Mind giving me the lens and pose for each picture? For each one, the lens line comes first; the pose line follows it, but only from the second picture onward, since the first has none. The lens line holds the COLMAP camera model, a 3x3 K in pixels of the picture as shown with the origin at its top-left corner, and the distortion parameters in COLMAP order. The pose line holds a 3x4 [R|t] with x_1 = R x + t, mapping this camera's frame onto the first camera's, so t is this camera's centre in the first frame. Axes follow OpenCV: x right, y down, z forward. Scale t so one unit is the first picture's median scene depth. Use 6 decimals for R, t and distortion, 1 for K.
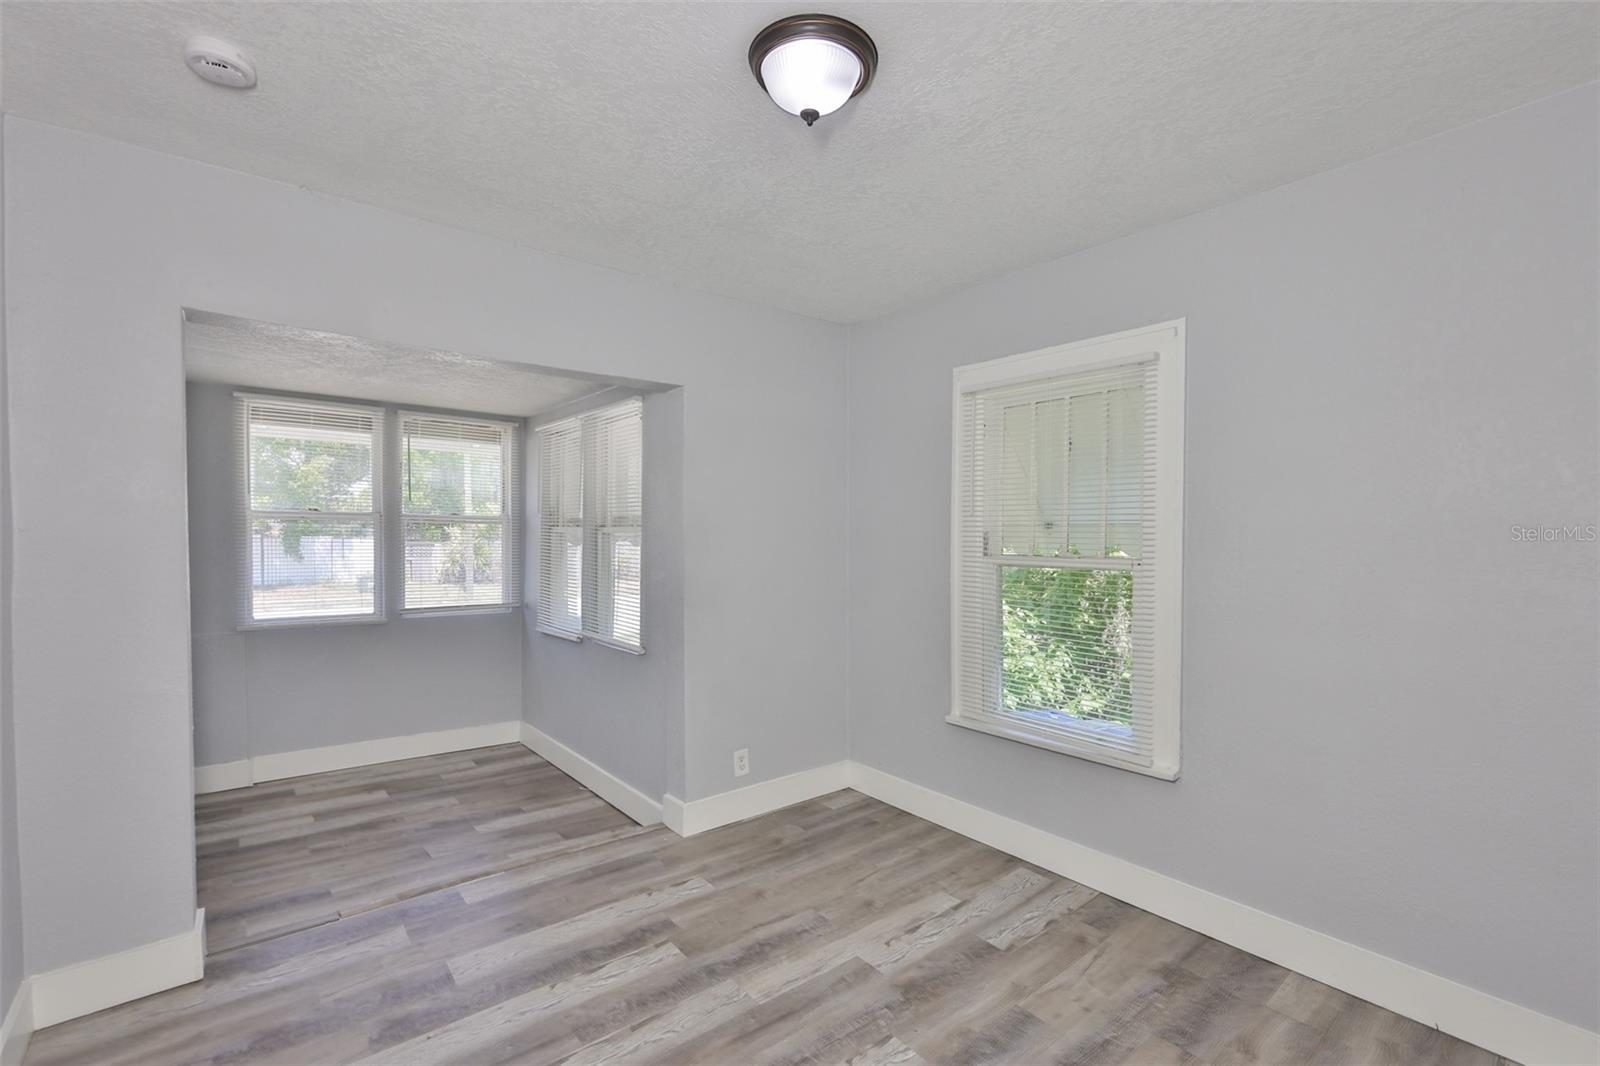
lens RADIAL K [[712.0, 0, 793.9], [0, 712.0, 545.0], [0, 0, 1]] dist [-0.005736, 0.003270]
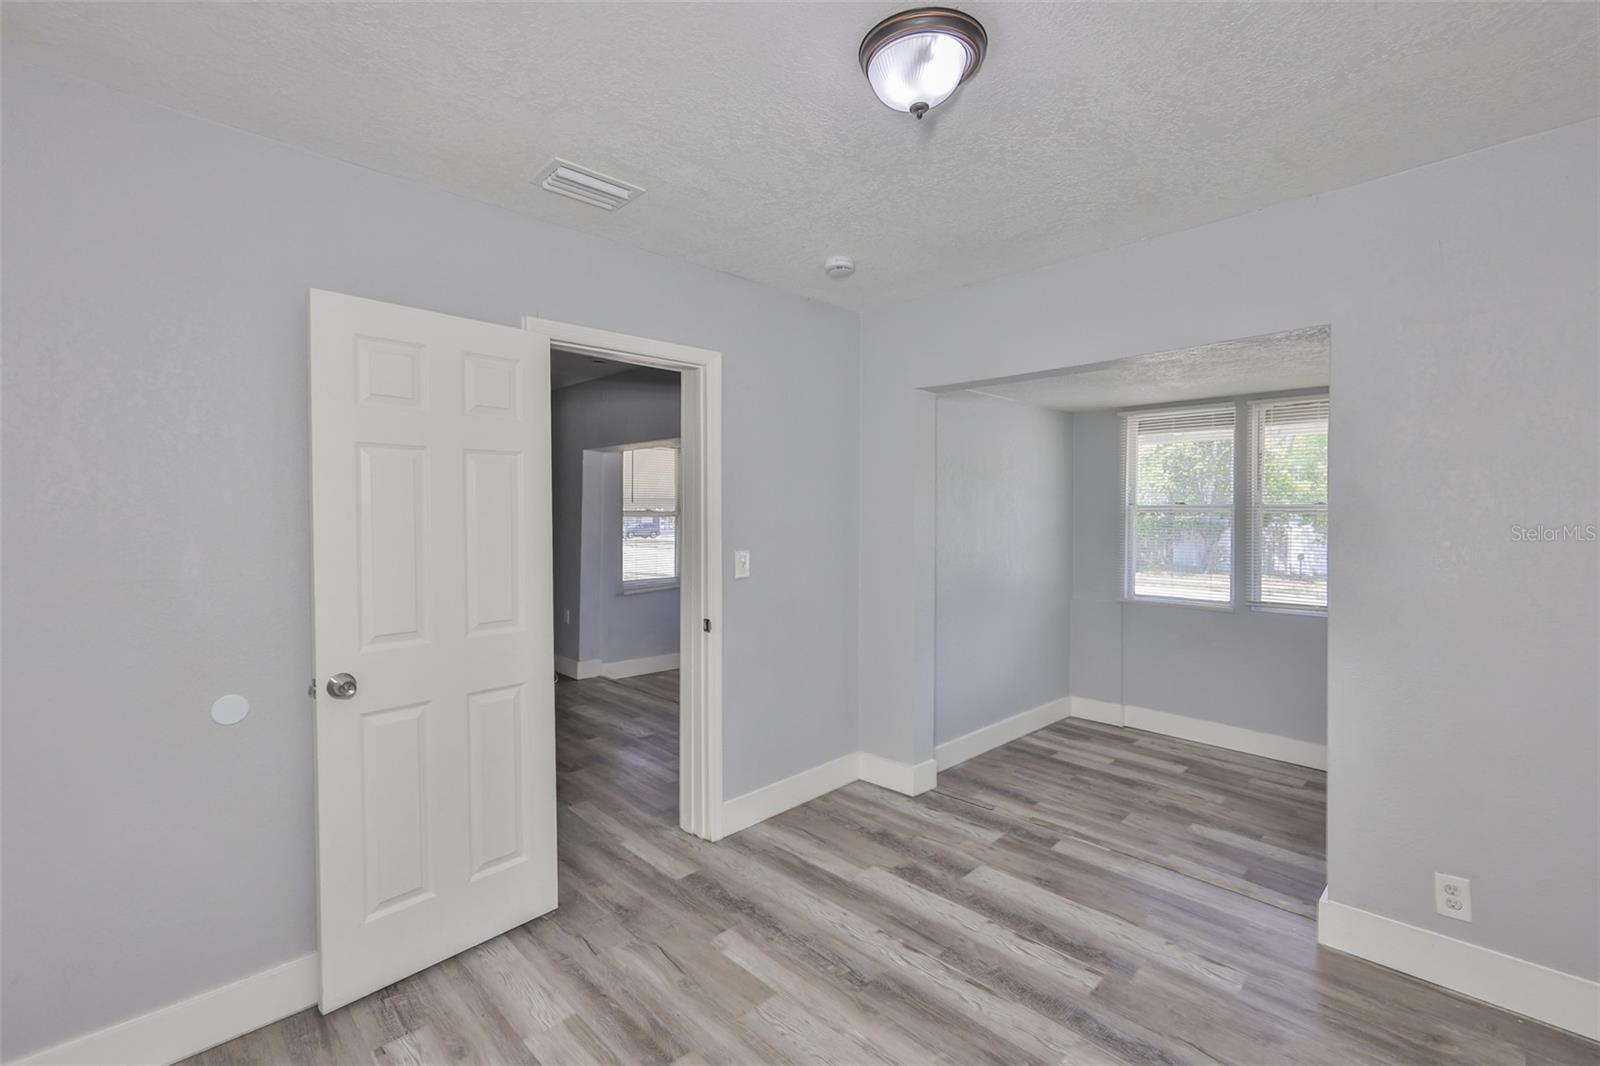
lens RADIAL K [[712.0, 0, 800.3], [0, 712.0, 520.7], [0, 0, 1]] dist [-0.005736, 0.003270]
pose [[0.084339, -0.003171, -0.996432, 0.549463], [-0.019171, 0.999805, -0.004804, -0.007233], [0.996253, 0.019508, 0.084261, 0.420874]]
